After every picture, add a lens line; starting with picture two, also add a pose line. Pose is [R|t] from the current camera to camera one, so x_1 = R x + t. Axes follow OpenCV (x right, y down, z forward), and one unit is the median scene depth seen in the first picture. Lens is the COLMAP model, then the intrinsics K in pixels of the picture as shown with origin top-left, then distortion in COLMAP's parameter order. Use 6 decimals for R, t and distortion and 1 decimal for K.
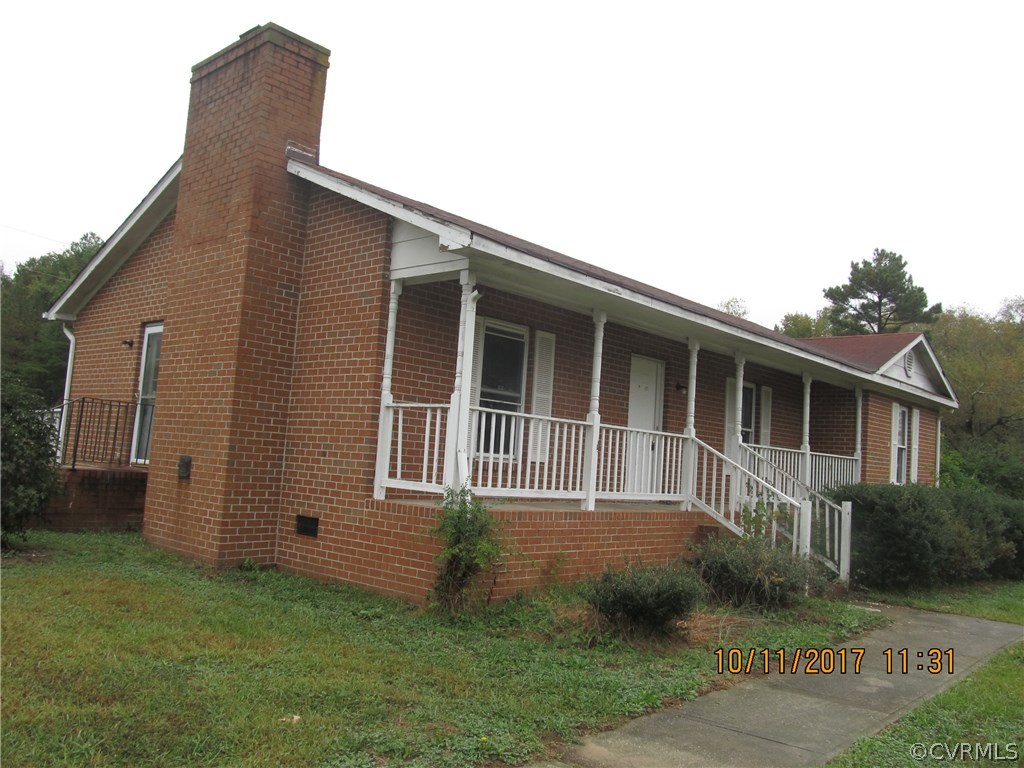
lens RADIAL K [[864.4, 0, 512.8], [0, 864.4, 390.8], [0, 0, 1]] dist [-0.063828, 0.040605]
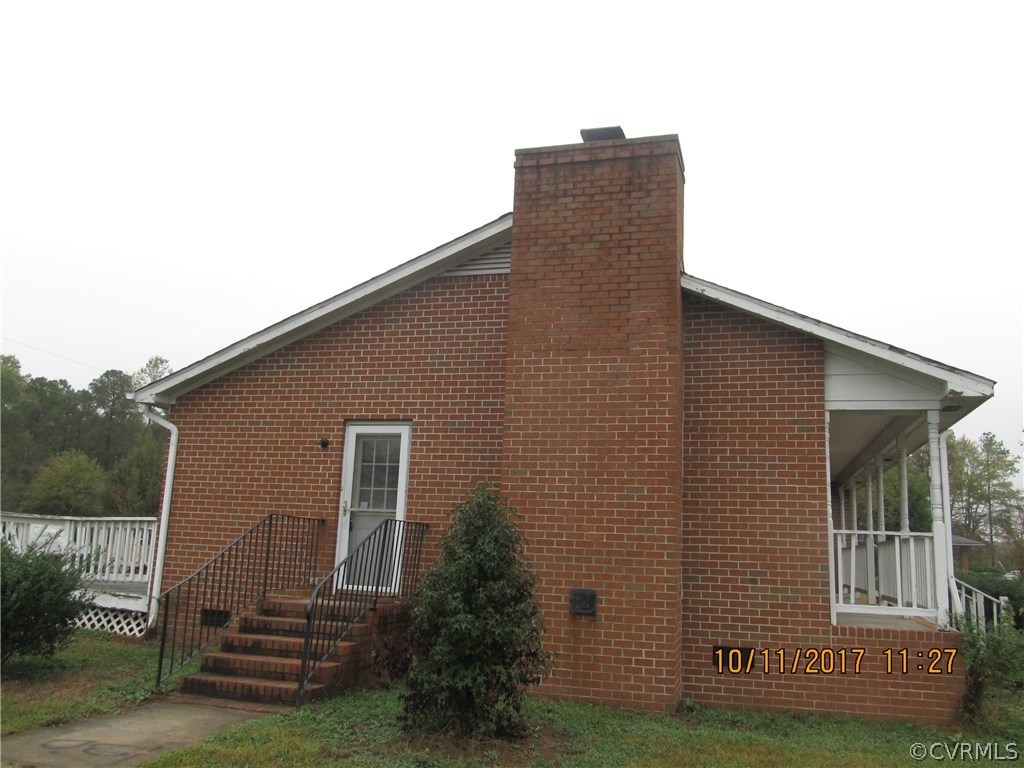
lens RADIAL K [[864.4, 0, 512.8], [0, 864.4, 390.8], [0, 0, 1]] dist [-0.063828, 0.040605]
pose [[0.895658, 0.050742, 0.441840, -0.889091], [-0.017898, 0.996778, -0.078192, -0.060563], [-0.444384, 0.062125, 0.893680, 0.227210]]
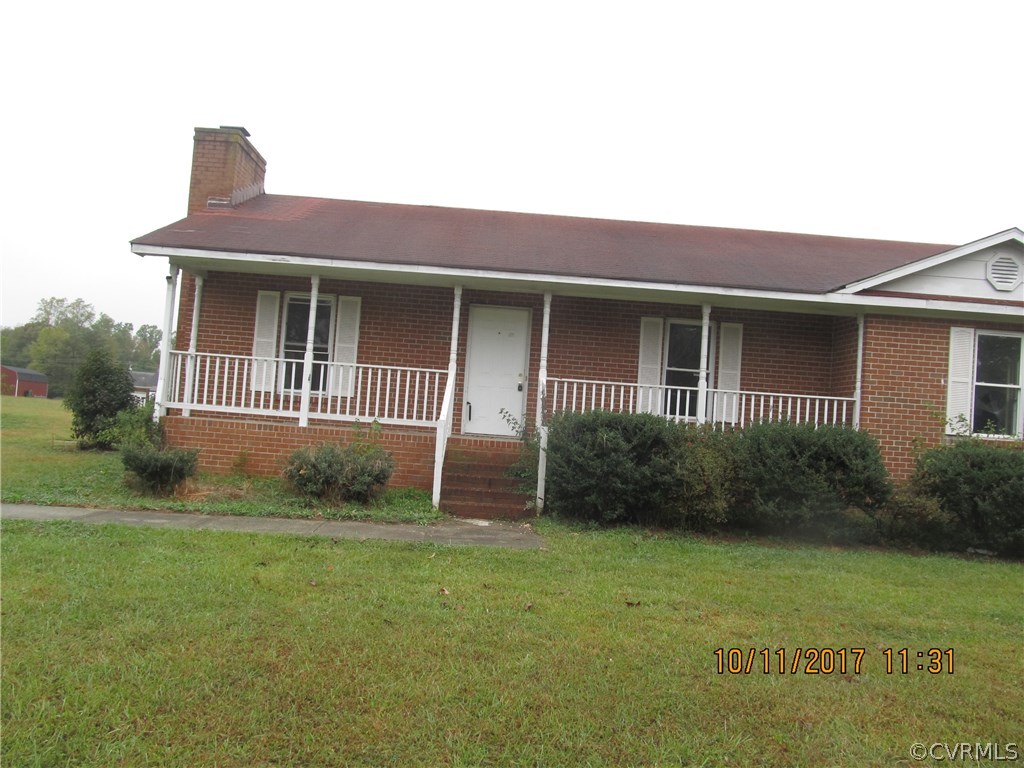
lens RADIAL K [[864.4, 0, 512.8], [0, 864.4, 390.8], [0, 0, 1]] dist [-0.063828, 0.040605]
pose [[0.680119, -0.053594, -0.731140, 1.283667], [0.037572, 0.998562, -0.038247, 0.148466], [0.732138, -0.001458, 0.681155, 0.345496]]
